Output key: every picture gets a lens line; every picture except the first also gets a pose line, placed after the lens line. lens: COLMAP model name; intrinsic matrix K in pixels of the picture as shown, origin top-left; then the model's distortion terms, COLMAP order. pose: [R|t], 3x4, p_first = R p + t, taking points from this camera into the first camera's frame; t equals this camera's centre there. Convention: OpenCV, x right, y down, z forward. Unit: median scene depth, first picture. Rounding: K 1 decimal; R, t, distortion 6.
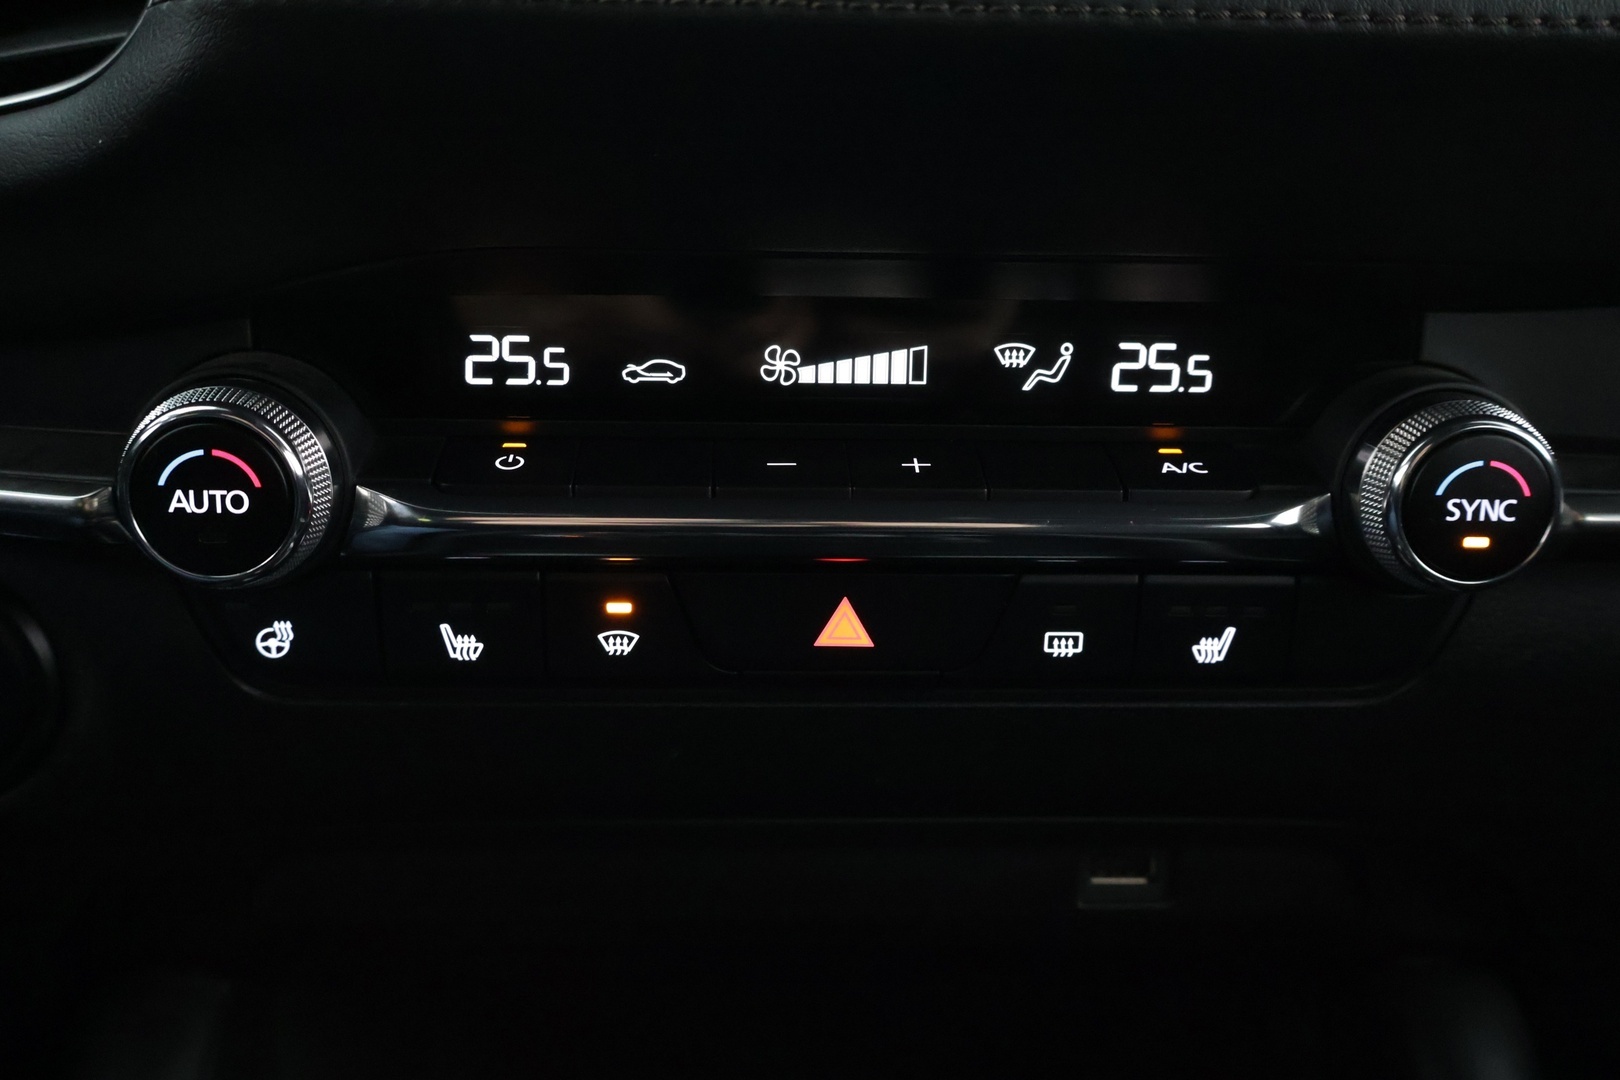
lens RADIAL K [[1635.5, 0, 810.0], [0, 1635.5, 540.0], [0, 0, 1]] dist [-0.002714, 0.005716]
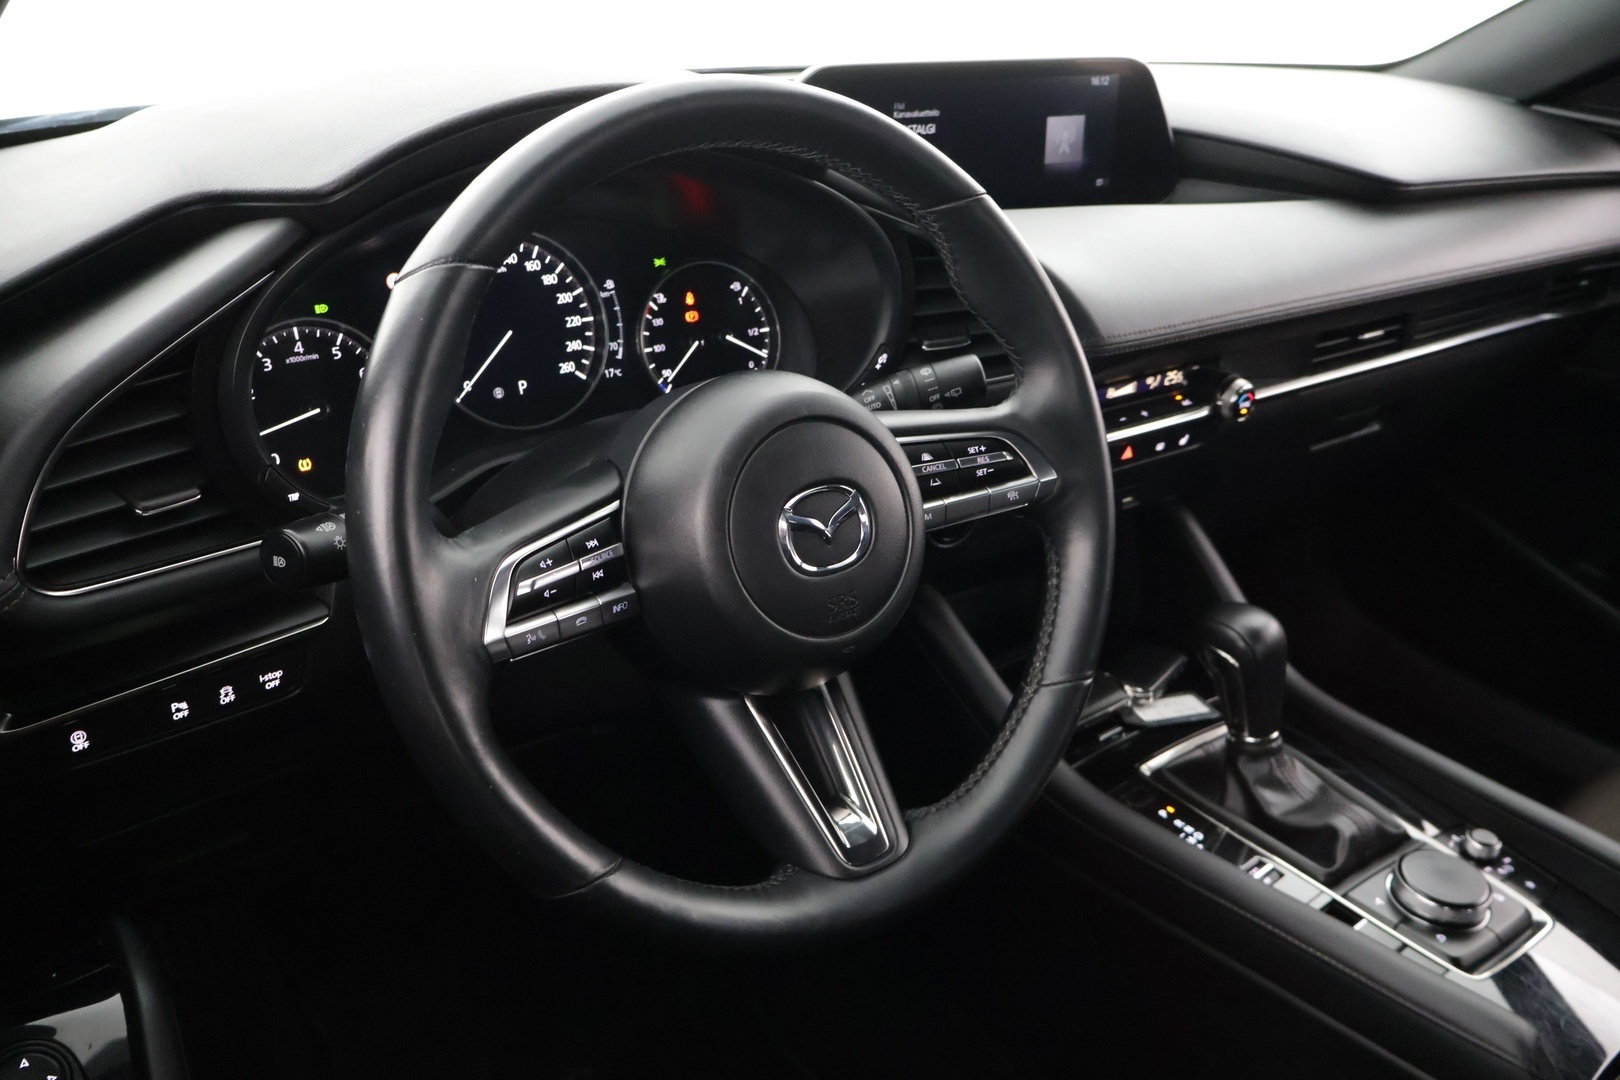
lens RADIAL K [[1354.5, 0, 810.0], [0, 1354.5, 540.0], [0, 0, 1]] dist [-0.003746, 0.007640]
pose [[0.832270, -0.224926, 0.506690, -2.472973], [0.098587, 0.959474, 0.263988, -0.732609], [-0.545534, -0.169756, 0.820716, -1.438063]]
